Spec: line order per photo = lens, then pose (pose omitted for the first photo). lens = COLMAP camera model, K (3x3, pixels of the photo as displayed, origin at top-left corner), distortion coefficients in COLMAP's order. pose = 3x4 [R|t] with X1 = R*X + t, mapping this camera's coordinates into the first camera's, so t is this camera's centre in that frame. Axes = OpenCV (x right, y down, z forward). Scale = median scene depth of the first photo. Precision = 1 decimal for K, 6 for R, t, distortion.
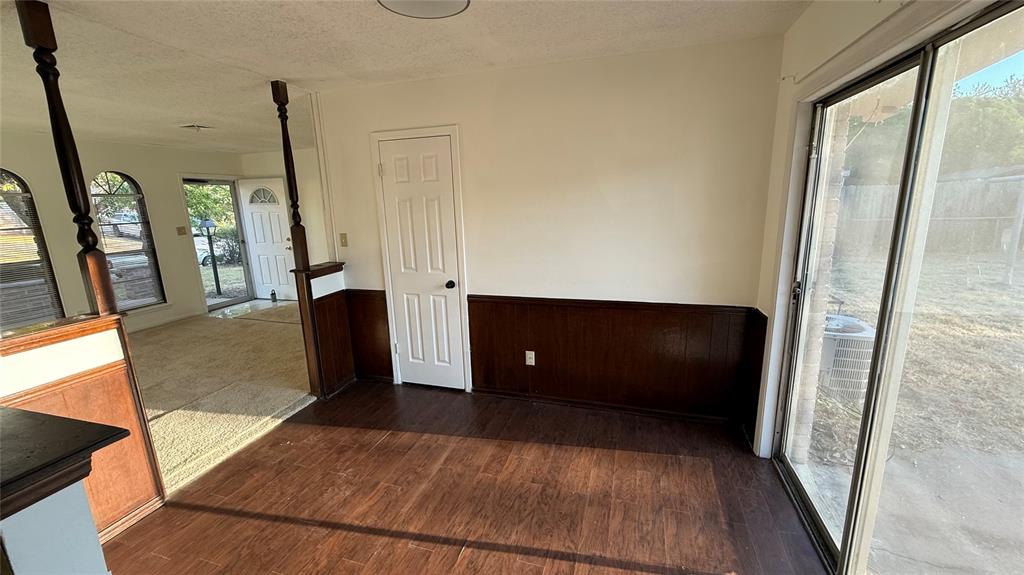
lens RADIAL K [[406.8, 0, 512.0], [0, 406.8, 287.5], [0, 0, 1]] dist [0.001702, 0.000239]
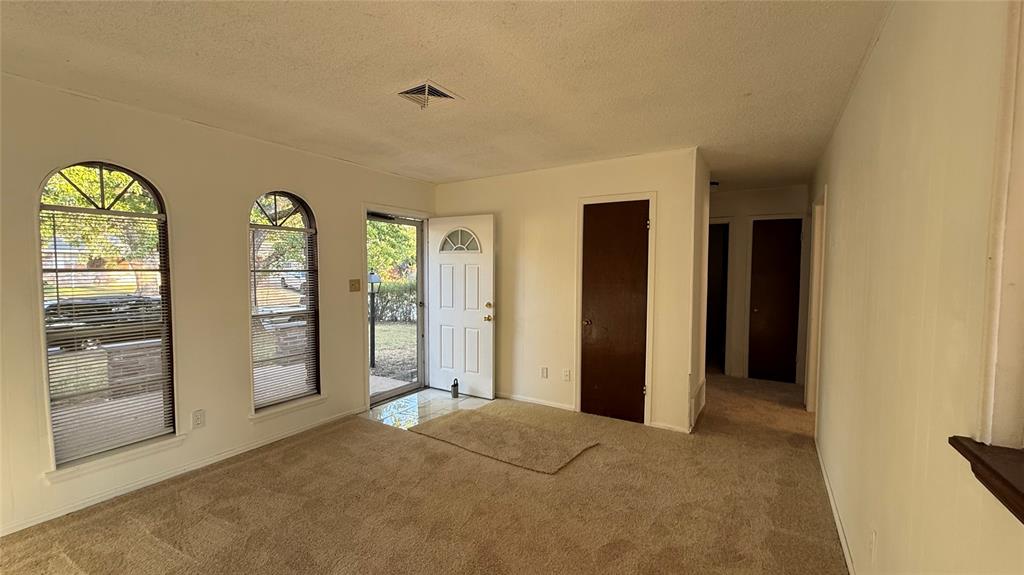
lens RADIAL K [[406.8, 0, 512.0], [0, 406.8, 287.5], [0, 0, 1]] dist [0.001702, 0.000239]
pose [[0.965548, 0.043869, -0.256500, -0.345654], [-0.084558, 0.985091, -0.149821, -0.050535], [0.246103, 0.166349, 0.954862, 0.375871]]
